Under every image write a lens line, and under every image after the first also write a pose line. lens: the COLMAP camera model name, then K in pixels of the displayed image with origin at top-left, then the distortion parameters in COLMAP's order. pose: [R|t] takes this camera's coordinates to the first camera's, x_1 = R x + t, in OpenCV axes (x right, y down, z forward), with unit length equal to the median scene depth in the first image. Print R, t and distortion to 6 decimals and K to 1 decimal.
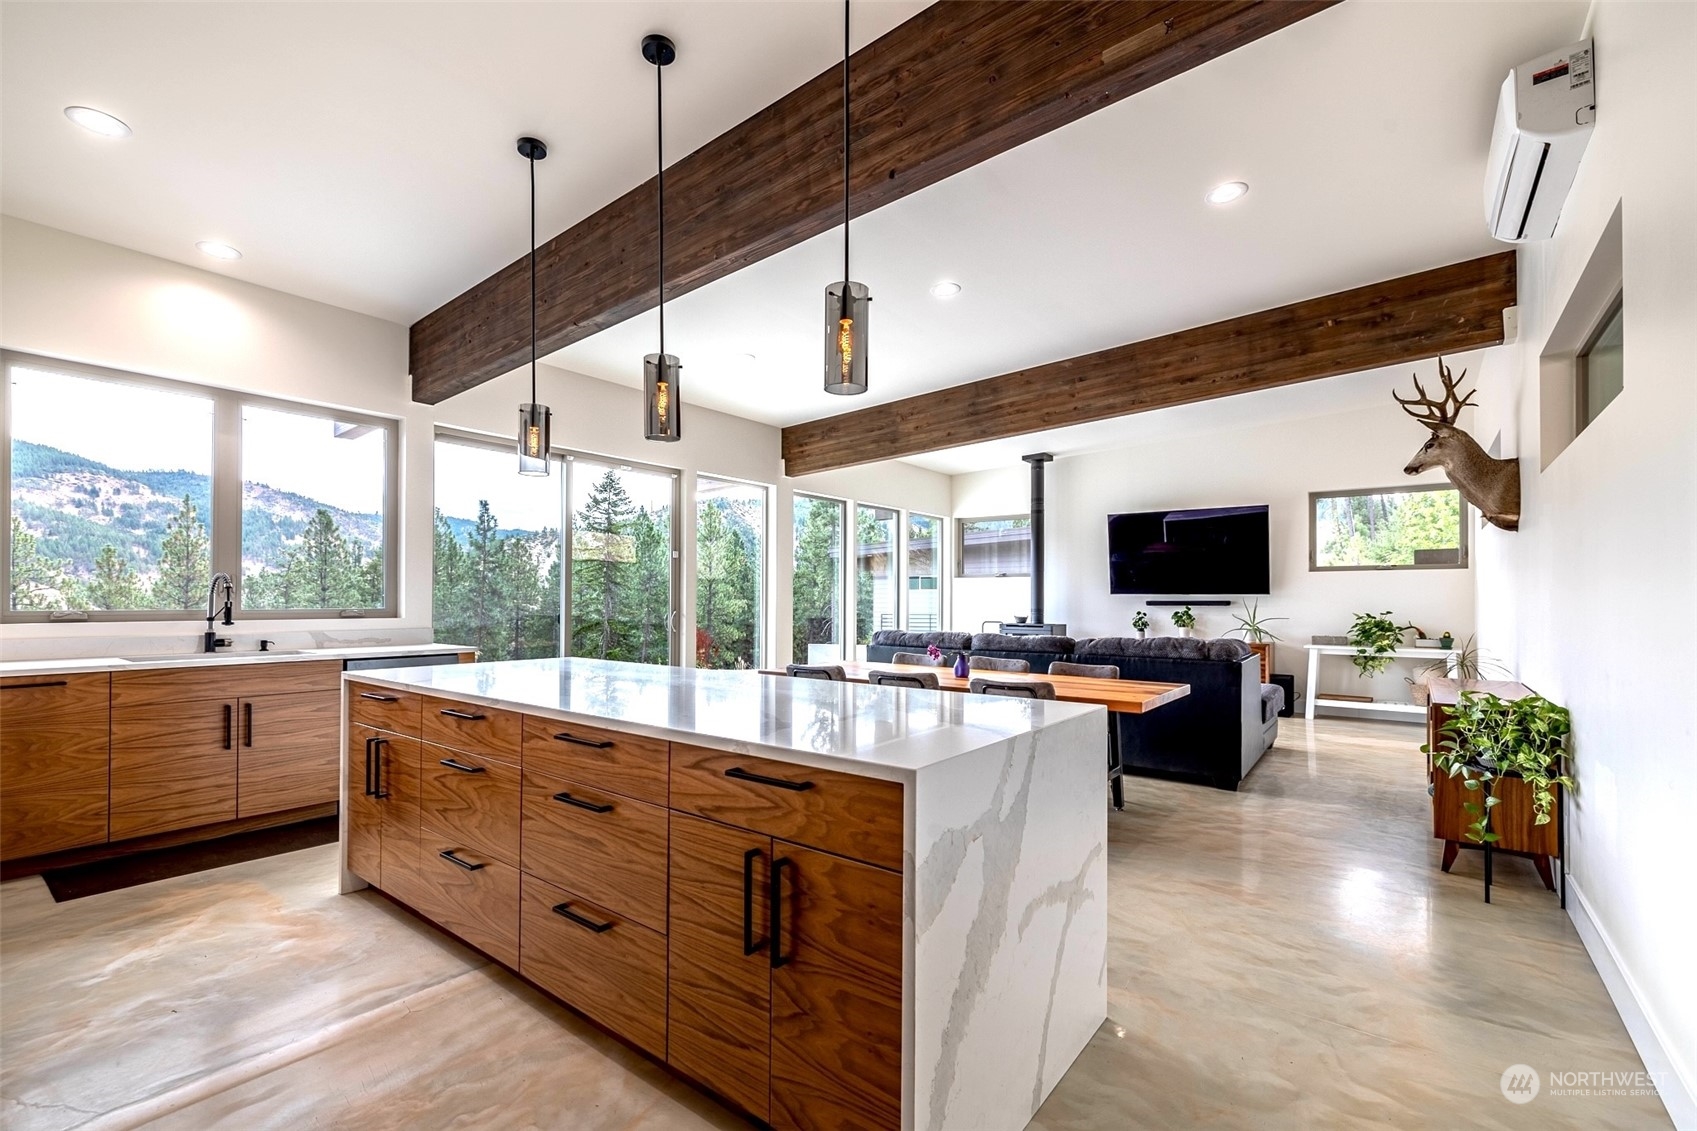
lens RADIAL K [[725.0, 0, 823.3], [0, 725.0, 593.9], [0, 0, 1]] dist [0.001220, 0.000196]
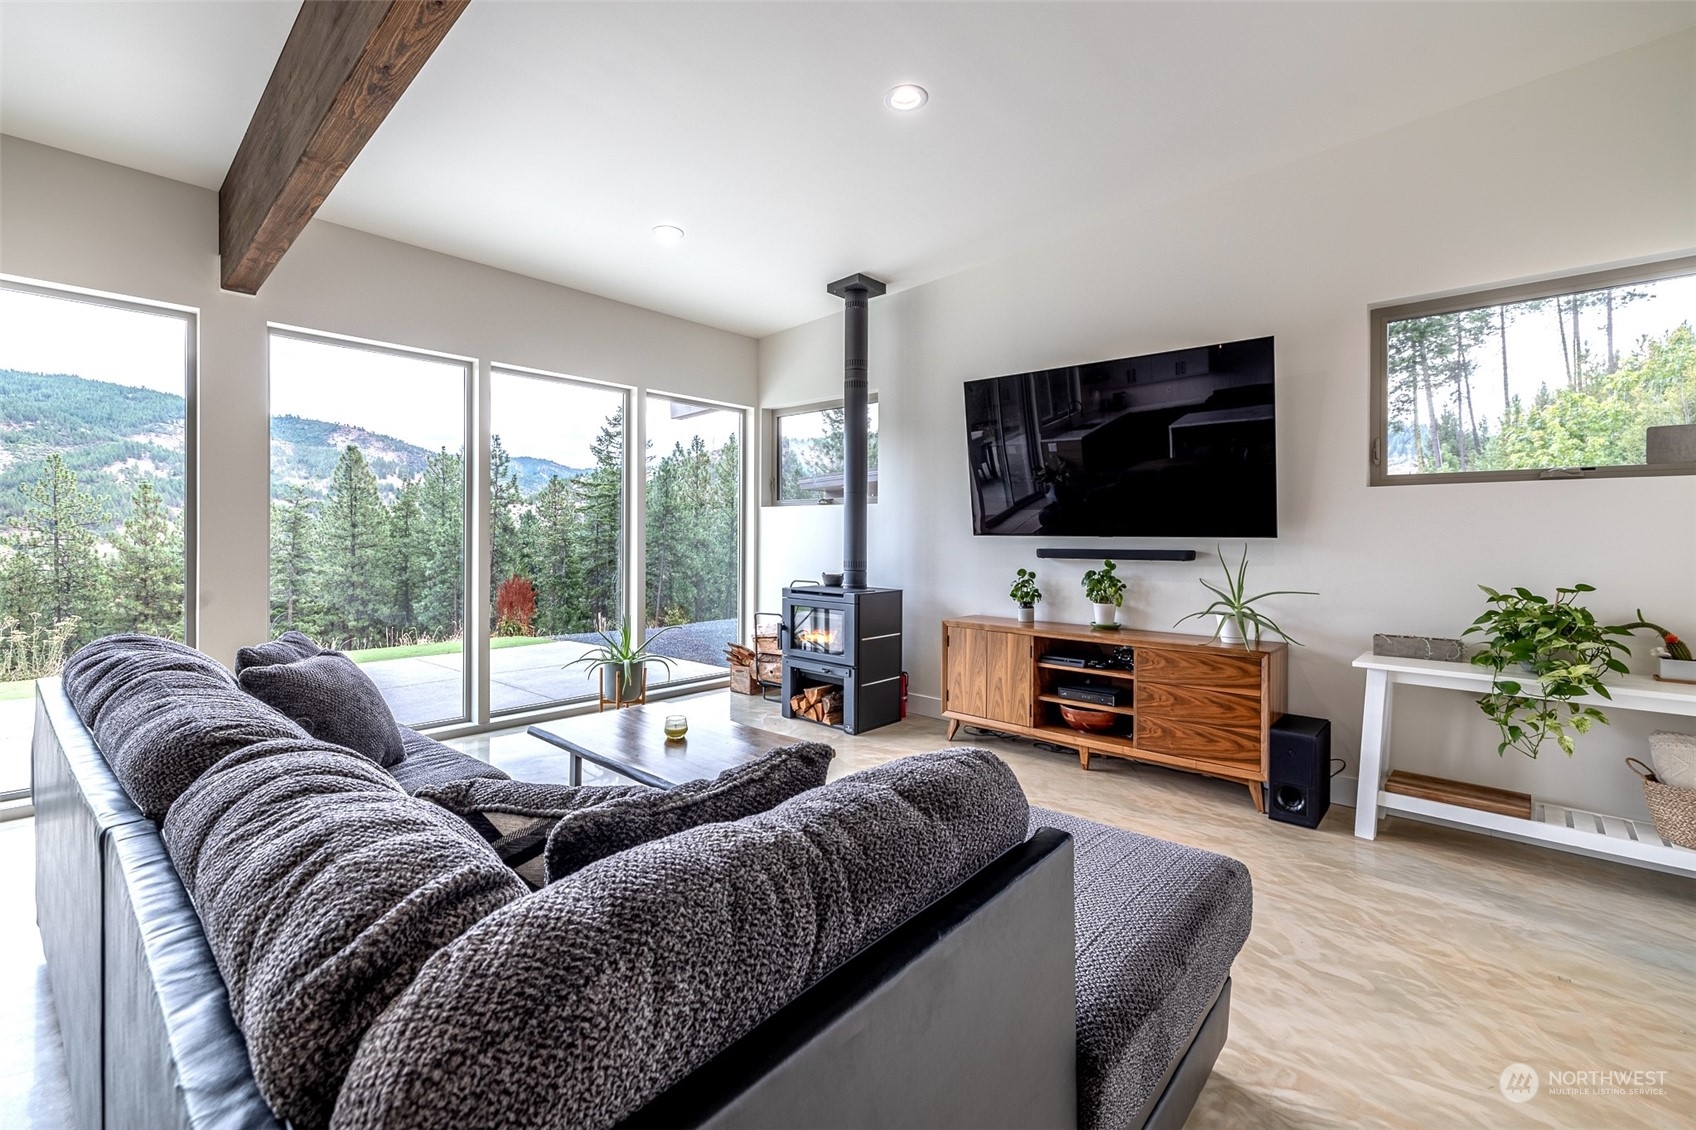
lens RADIAL K [[724.5, 0, 814.2], [0, 724.5, 535.3], [0, 0, 1]] dist [0.001220, 0.000196]
pose [[0.996803, 0.002231, -0.079869, 0.341656], [-0.001695, 0.999976, 0.006785, -0.003174], [0.079882, -0.006628, 0.996782, 0.494036]]
